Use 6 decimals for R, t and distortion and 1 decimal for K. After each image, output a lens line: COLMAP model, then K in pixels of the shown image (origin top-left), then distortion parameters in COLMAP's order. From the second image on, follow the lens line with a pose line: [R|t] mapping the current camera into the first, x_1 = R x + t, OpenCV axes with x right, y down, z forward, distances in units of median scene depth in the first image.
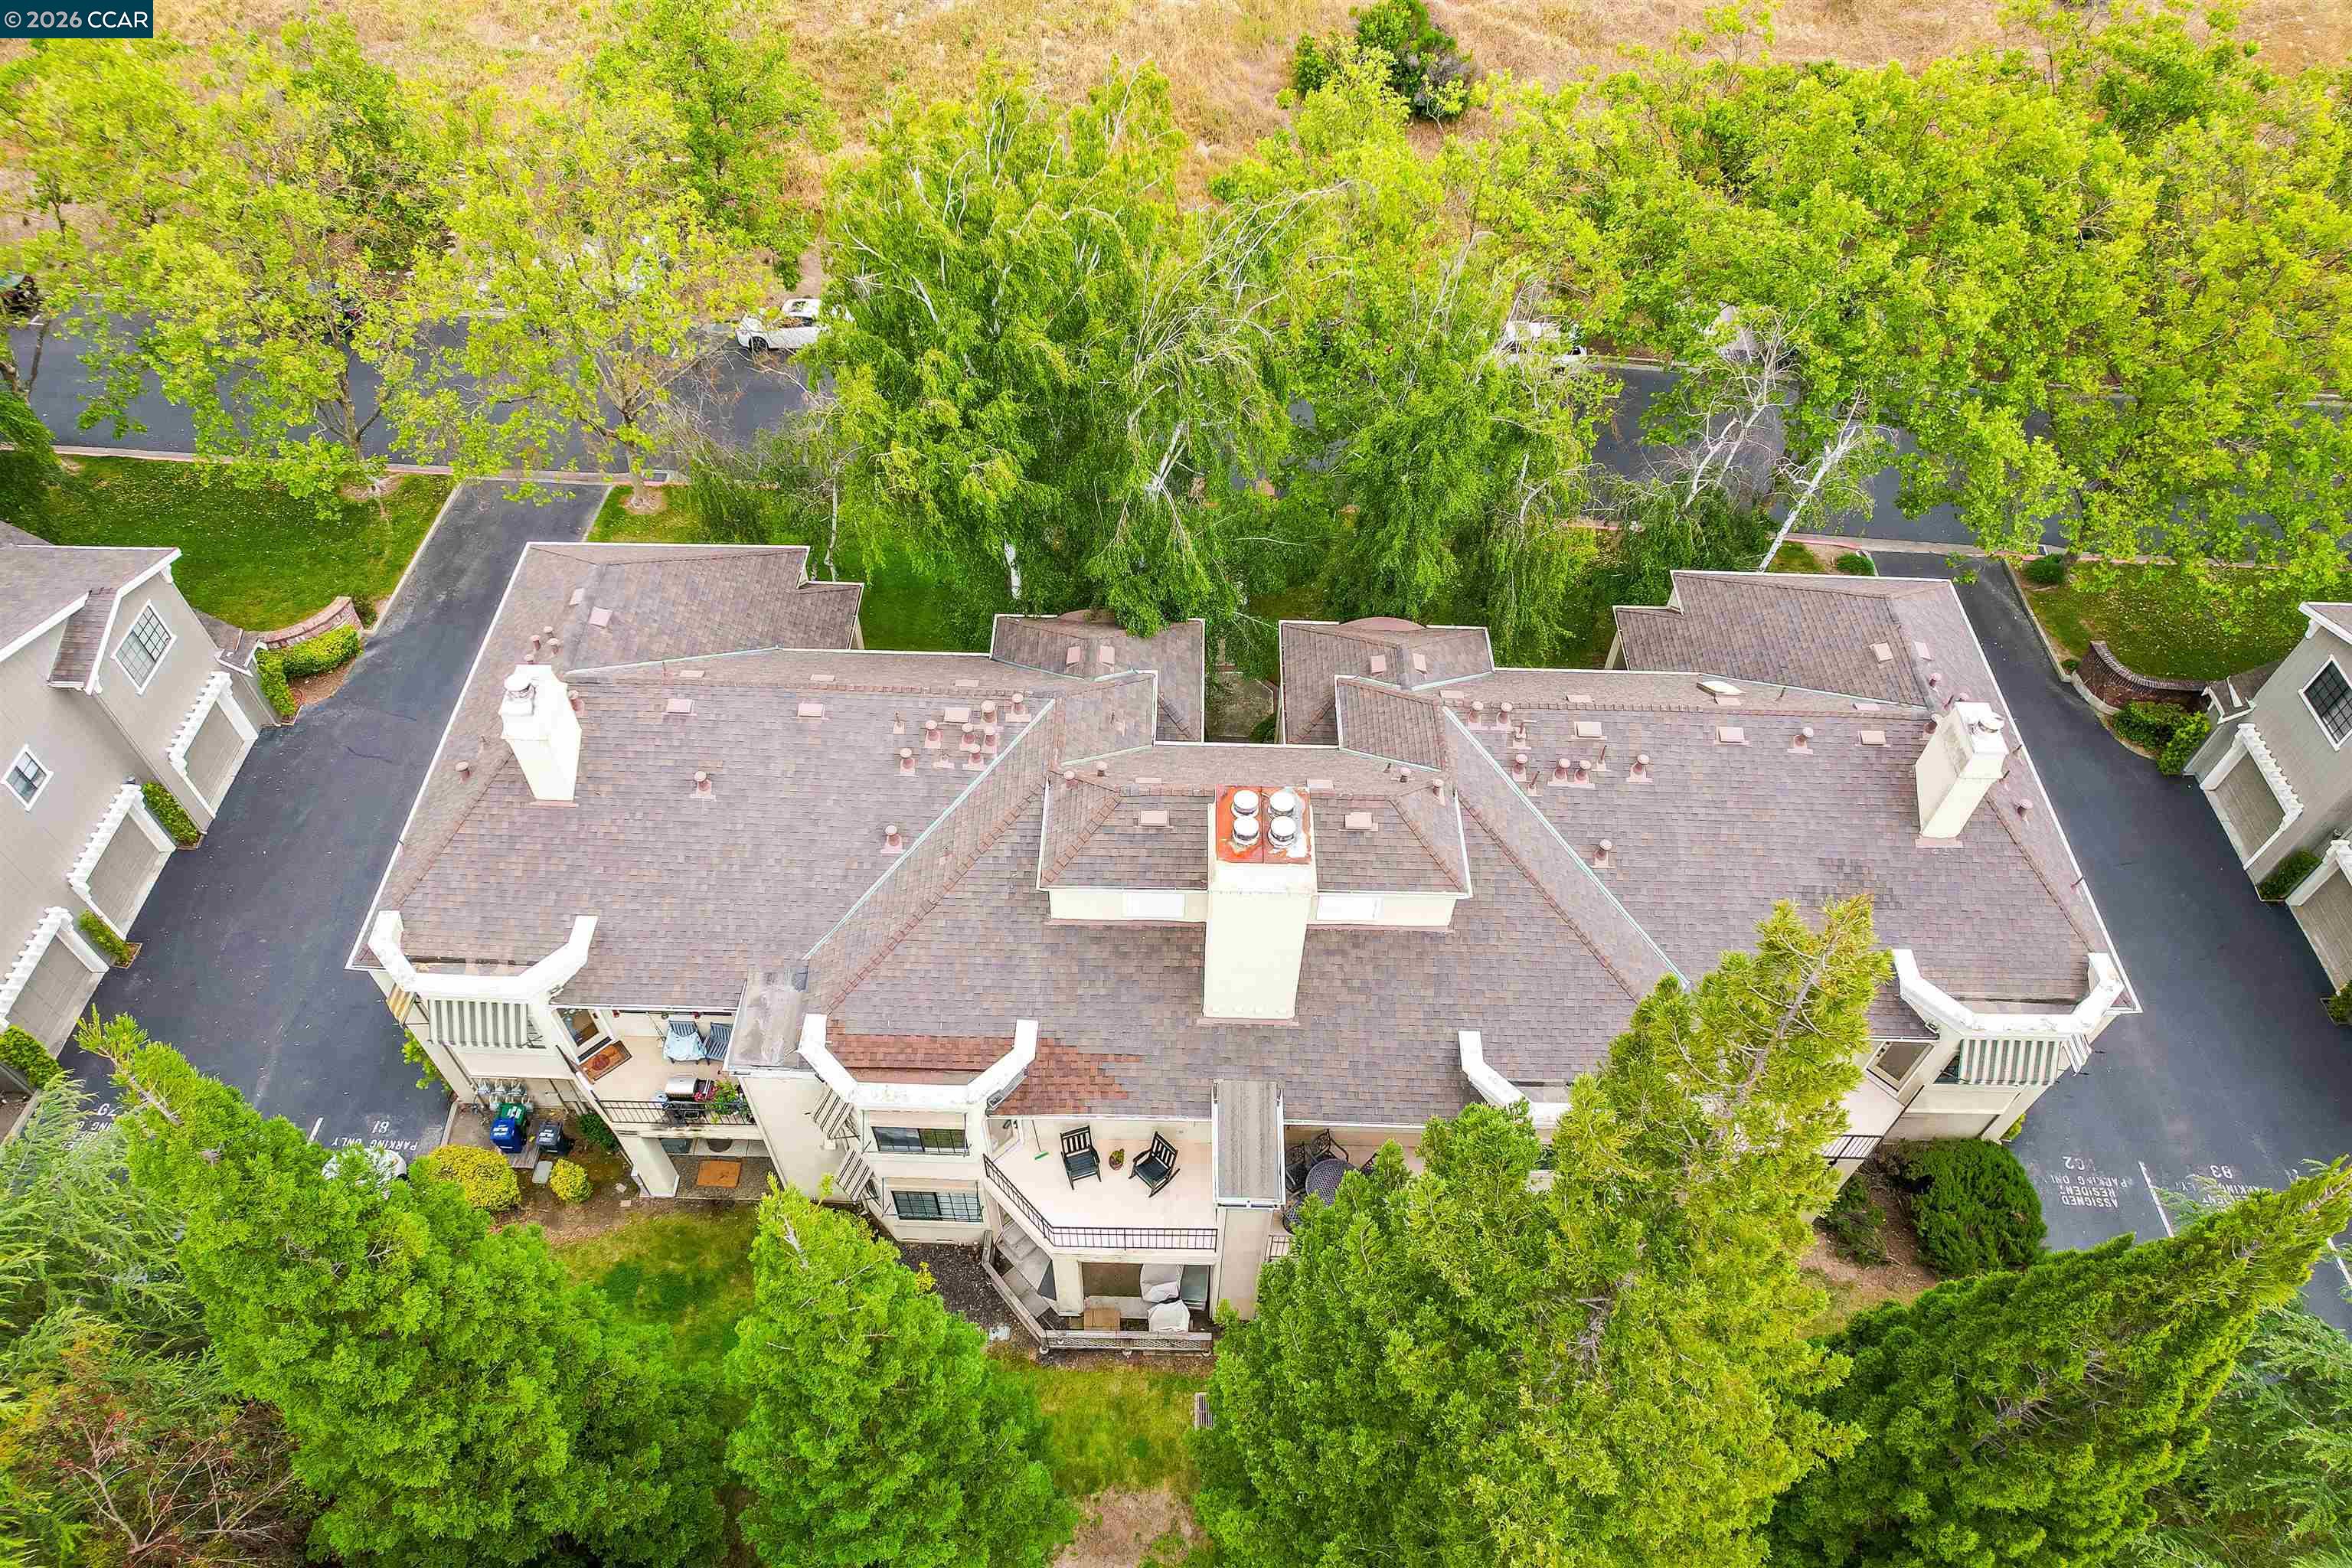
lens RADIAL K [[1536.2, 0, 1170.6], [0, 1536.2, 741.7], [0, 0, 1]] dist [-0.080464, 0.080772]
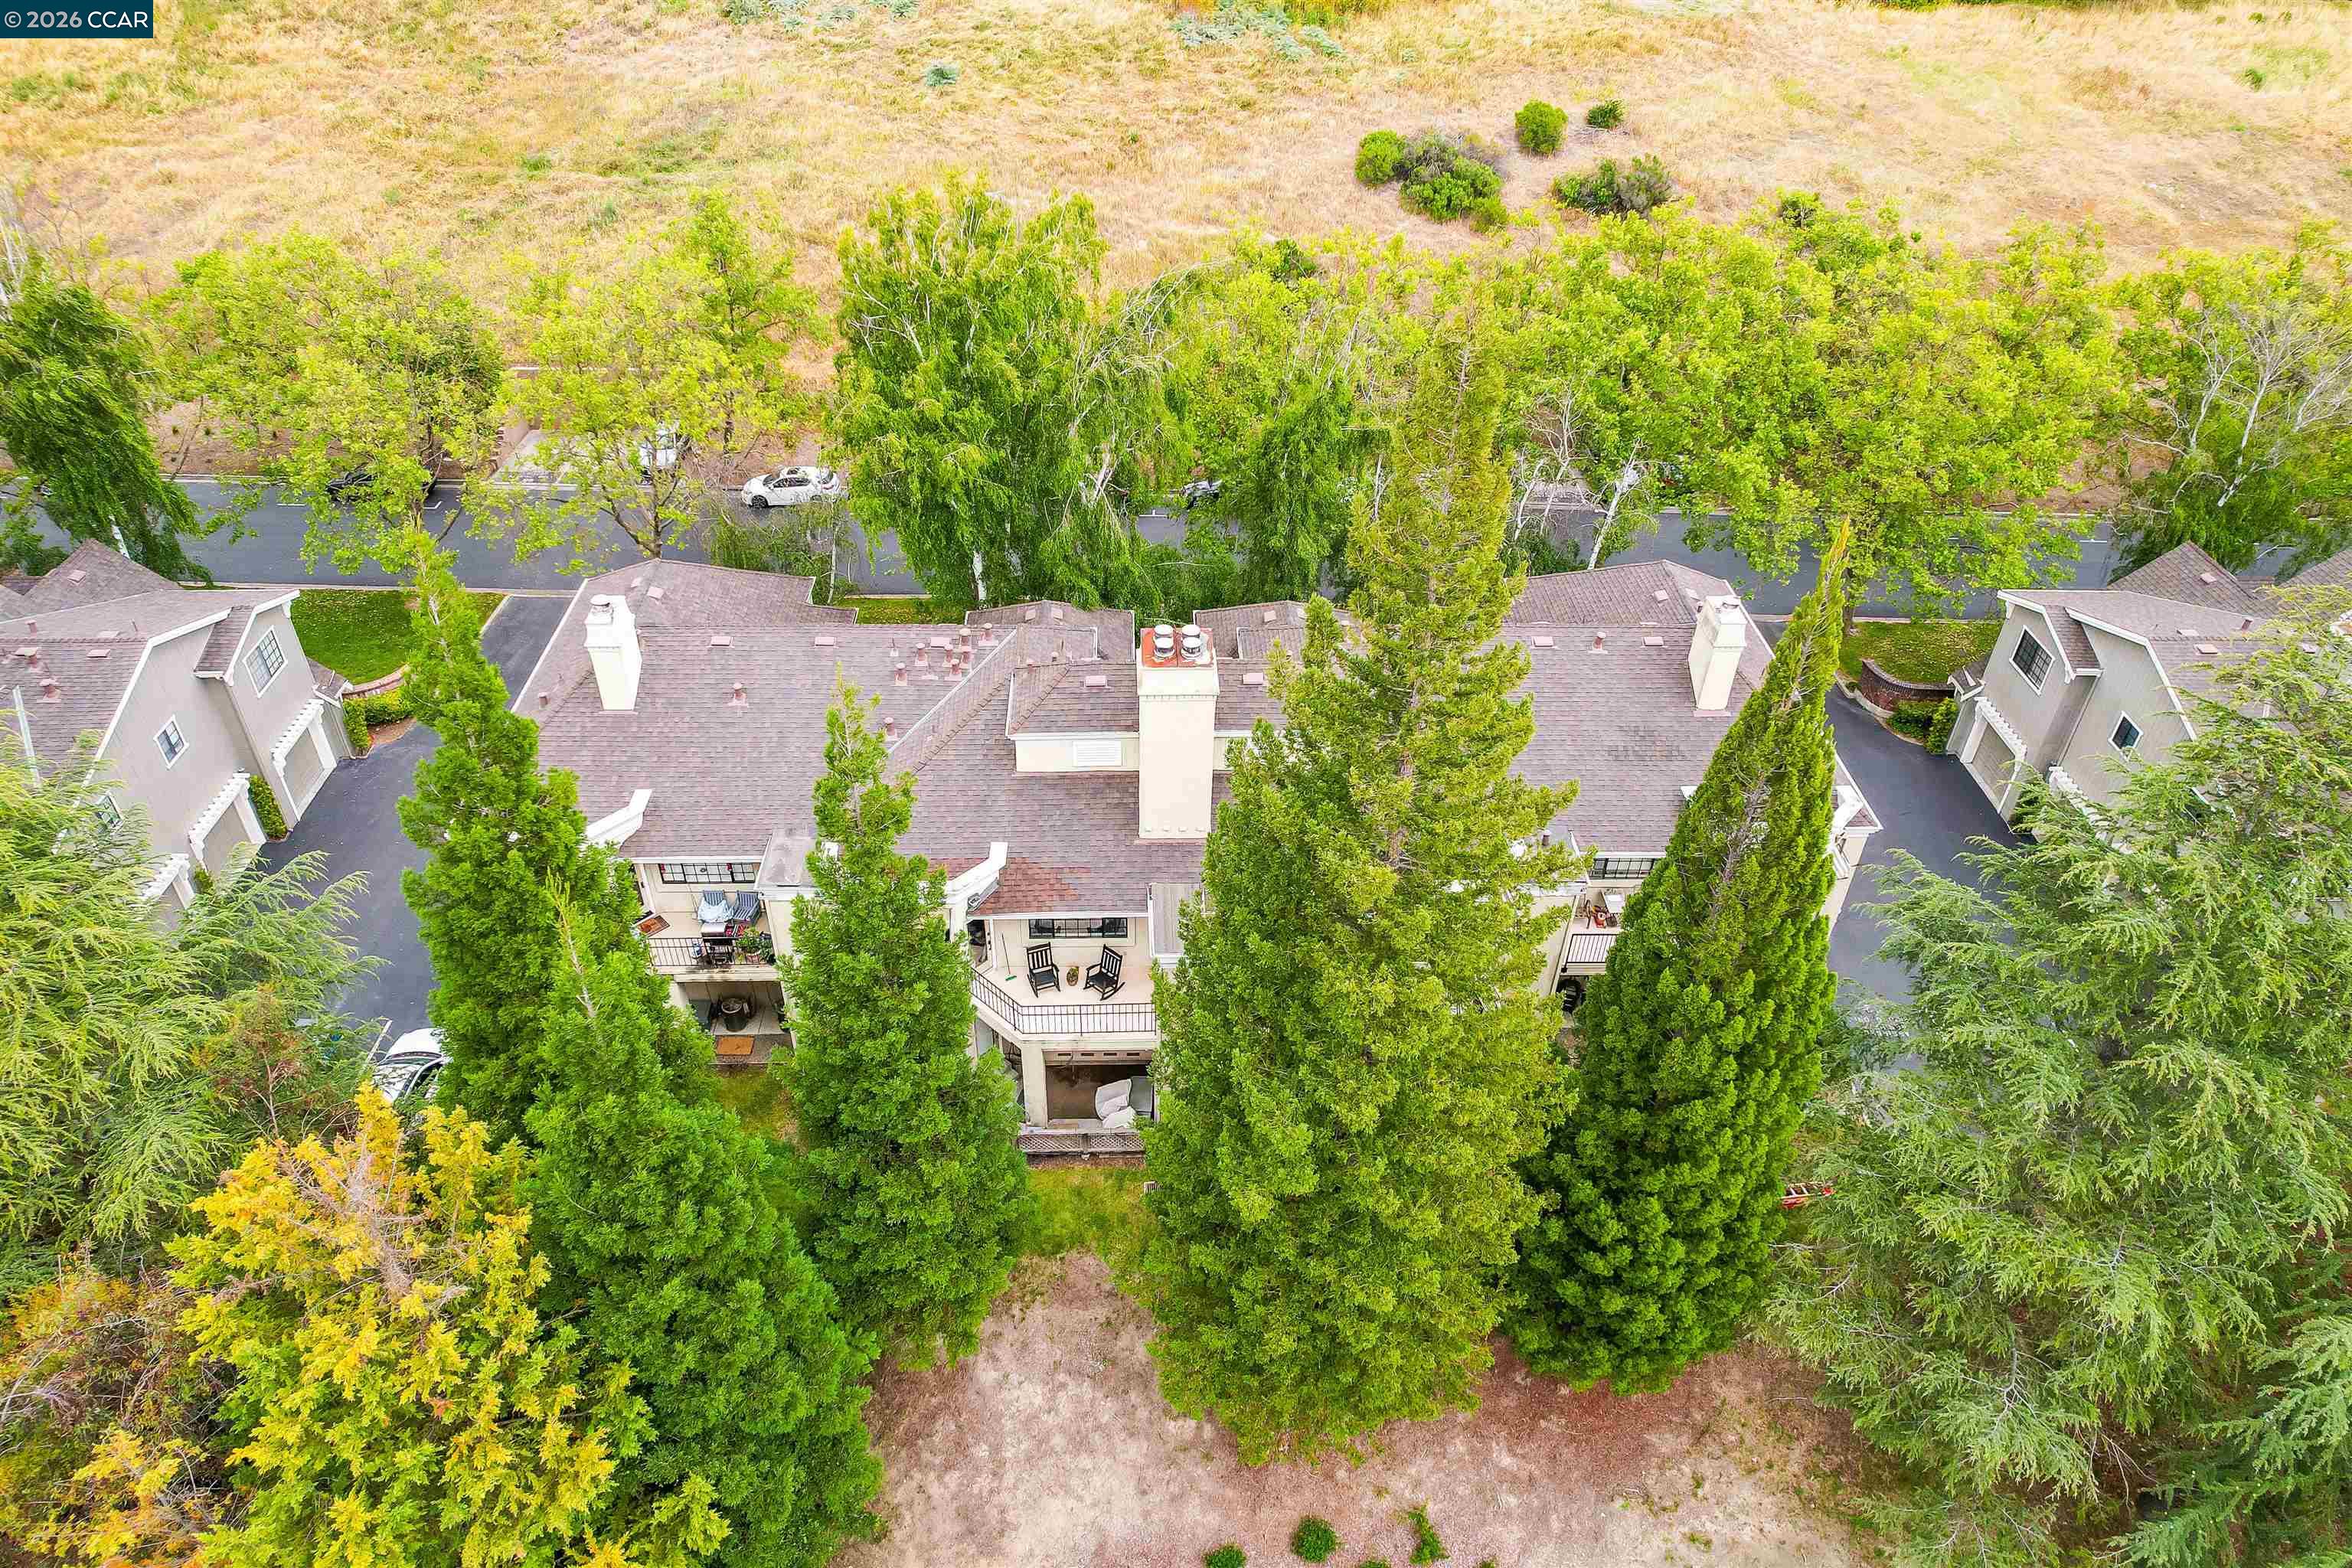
lens RADIAL K [[1536.2, 0, 1170.6], [0, 1536.2, 741.7], [0, 0, 1]] dist [-0.080464, 0.080772]
pose [[0.998859, -0.028416, 0.038389, 0.000953], [0.036529, 0.972330, -0.230738, 0.342887], [-0.030770, 0.231877, 0.972258, -0.213879]]
